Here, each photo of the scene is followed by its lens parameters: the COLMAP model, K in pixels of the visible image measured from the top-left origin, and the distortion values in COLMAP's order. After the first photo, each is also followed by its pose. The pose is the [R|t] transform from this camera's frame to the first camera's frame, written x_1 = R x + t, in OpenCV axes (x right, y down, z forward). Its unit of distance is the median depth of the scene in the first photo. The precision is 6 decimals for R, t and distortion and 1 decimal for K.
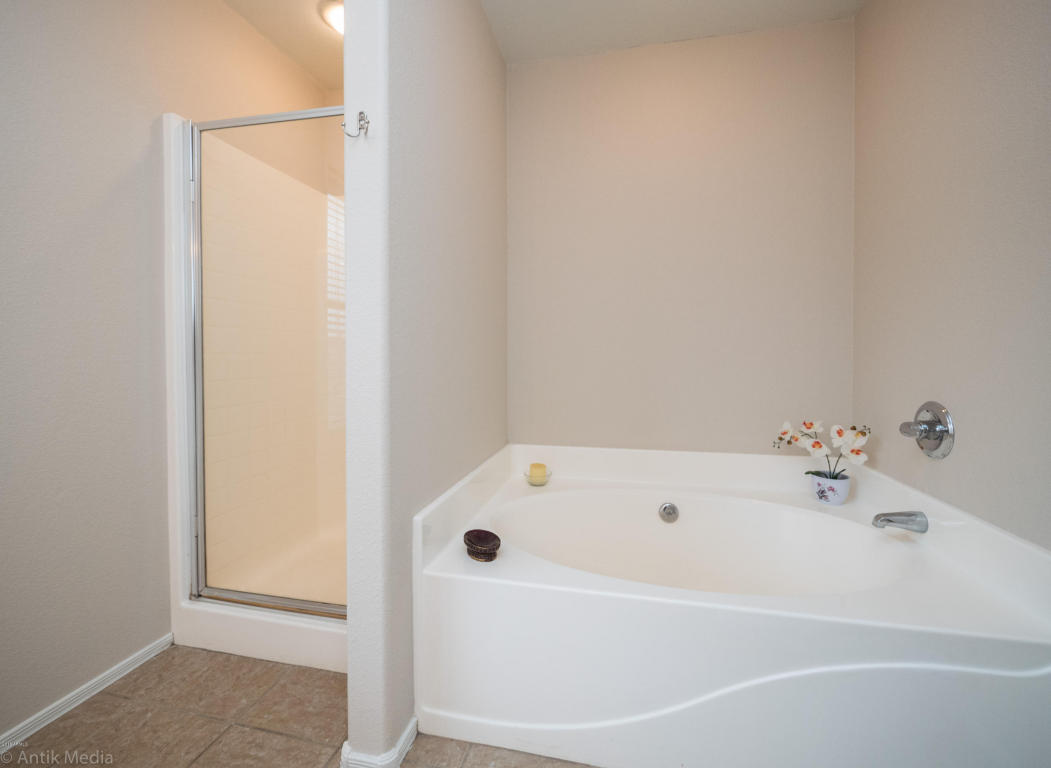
lens RADIAL K [[452.0, 0, 526.3], [0, 452.0, 360.9], [0, 0, 1]] dist [-0.000505, 0.000143]
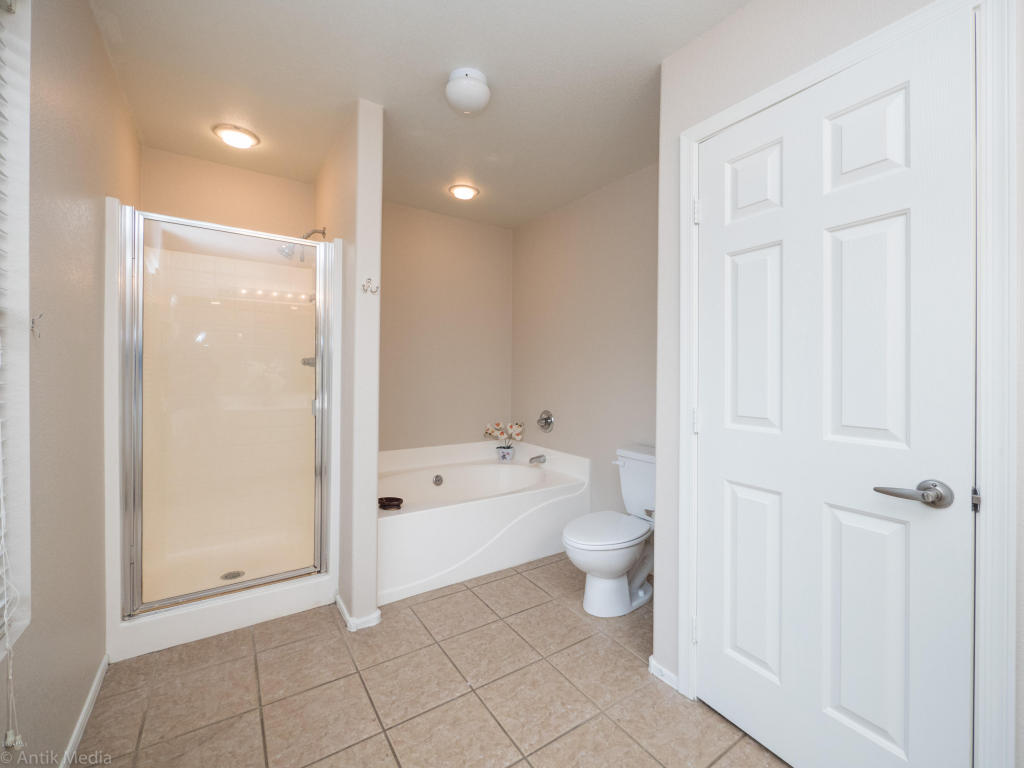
lens RADIAL K [[437.2, 0, 510.8], [0, 437.2, 371.5], [0, 0, 1]] dist [-0.002235, -0.000089]
pose [[0.697758, 0.002770, 0.716328, -0.842427], [0.005077, 0.999948, -0.008812, -0.090874], [-0.716316, 0.009785, 0.697708, -0.483443]]
